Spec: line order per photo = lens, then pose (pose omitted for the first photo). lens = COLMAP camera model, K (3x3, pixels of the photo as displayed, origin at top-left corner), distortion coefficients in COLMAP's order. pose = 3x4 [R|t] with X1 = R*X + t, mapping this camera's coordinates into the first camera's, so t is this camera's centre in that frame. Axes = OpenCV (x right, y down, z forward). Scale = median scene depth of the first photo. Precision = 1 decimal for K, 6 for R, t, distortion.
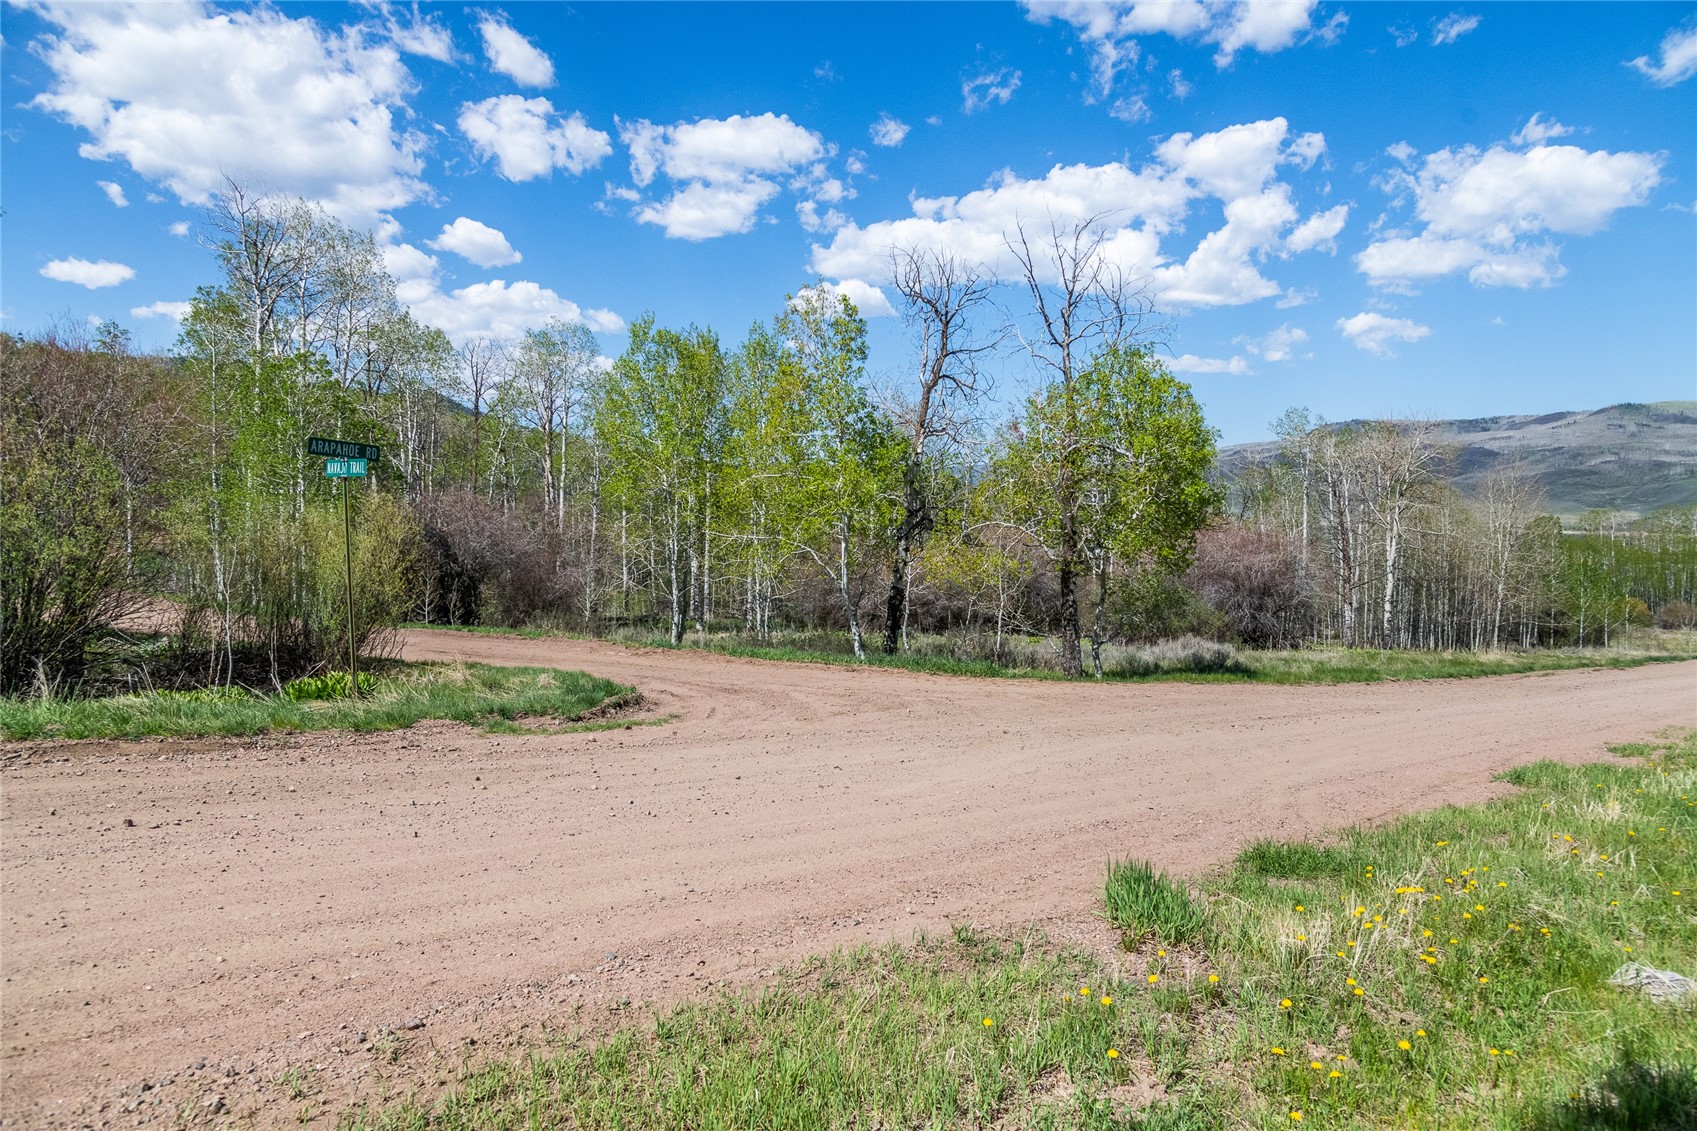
lens RADIAL K [[1185.3, 0, 849.0], [0, 1185.3, 564.3], [0, 0, 1]] dist [-0.000859, -0.000555]
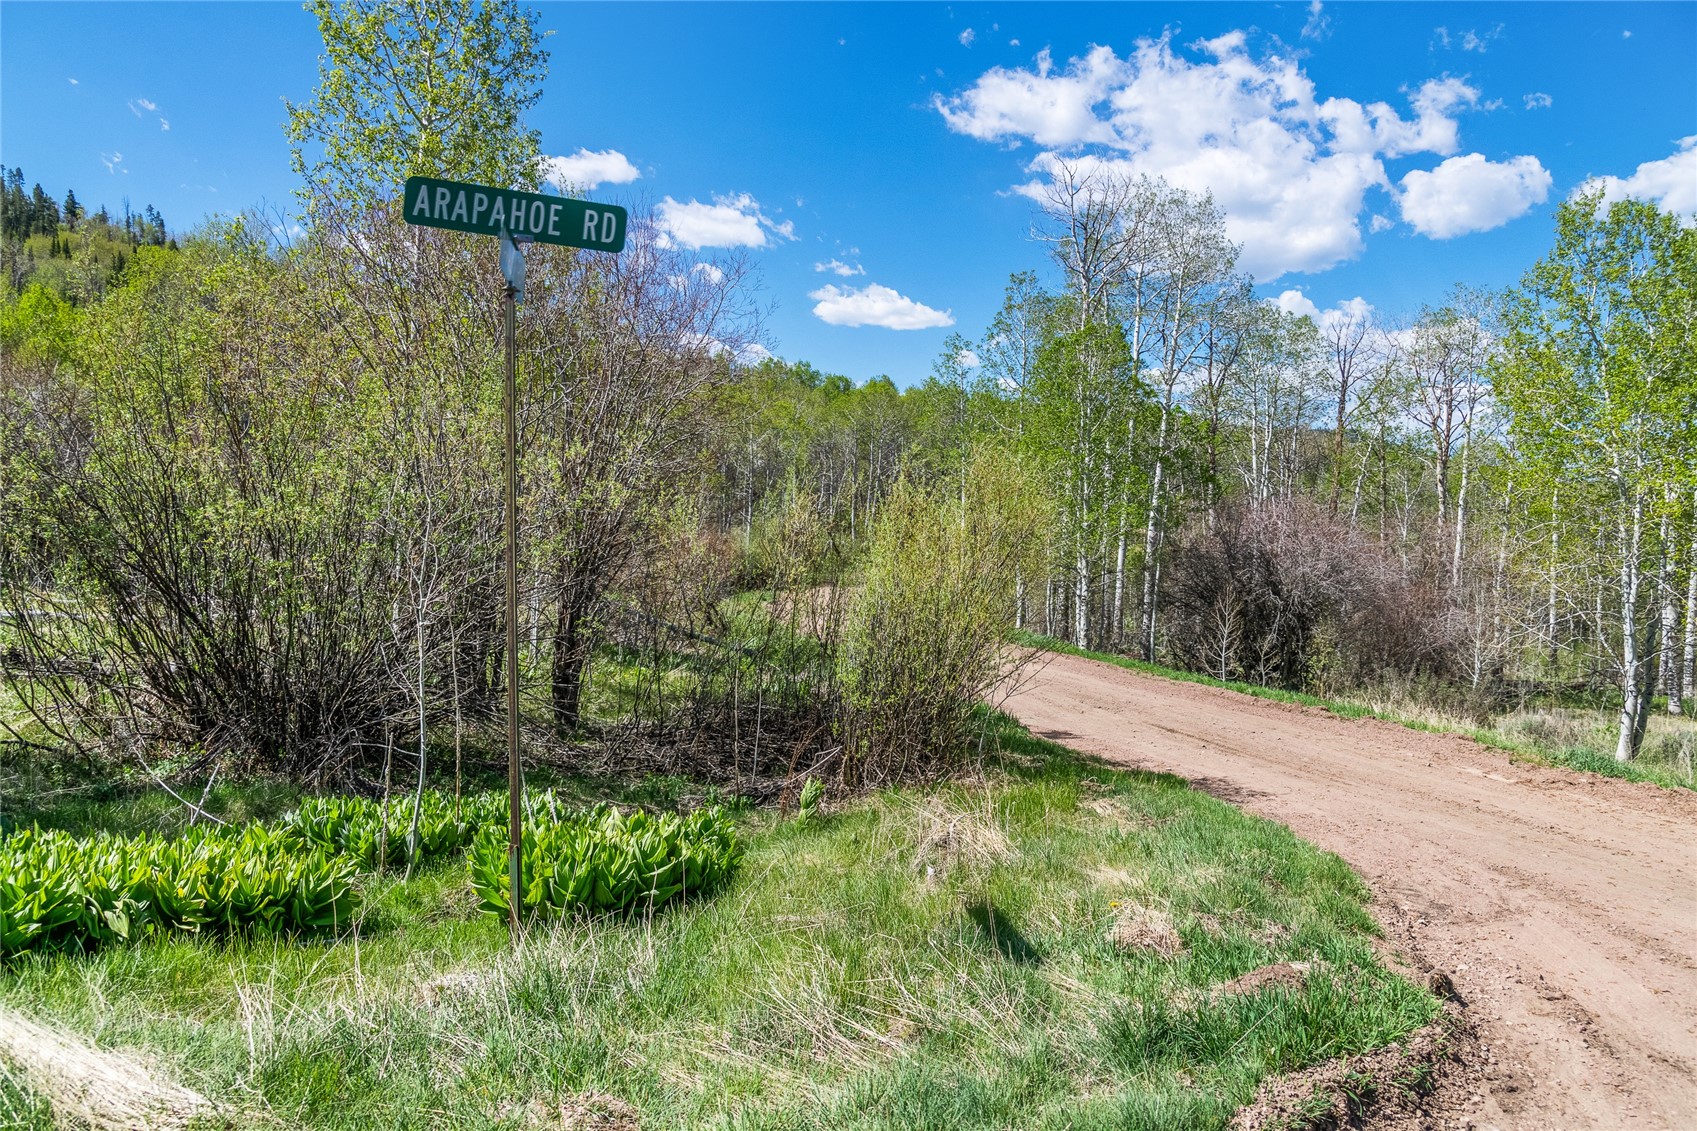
lens RADIAL K [[1185.3, 0, 849.5], [0, 1185.3, 564.3], [0, 0, 1]] dist [-0.000859, -0.000555]
pose [[0.742297, 0.023470, -0.669660, -0.040248], [-0.044728, 0.998893, -0.014572, 0.003224], [0.668577, 0.040769, 0.742525, 0.293505]]
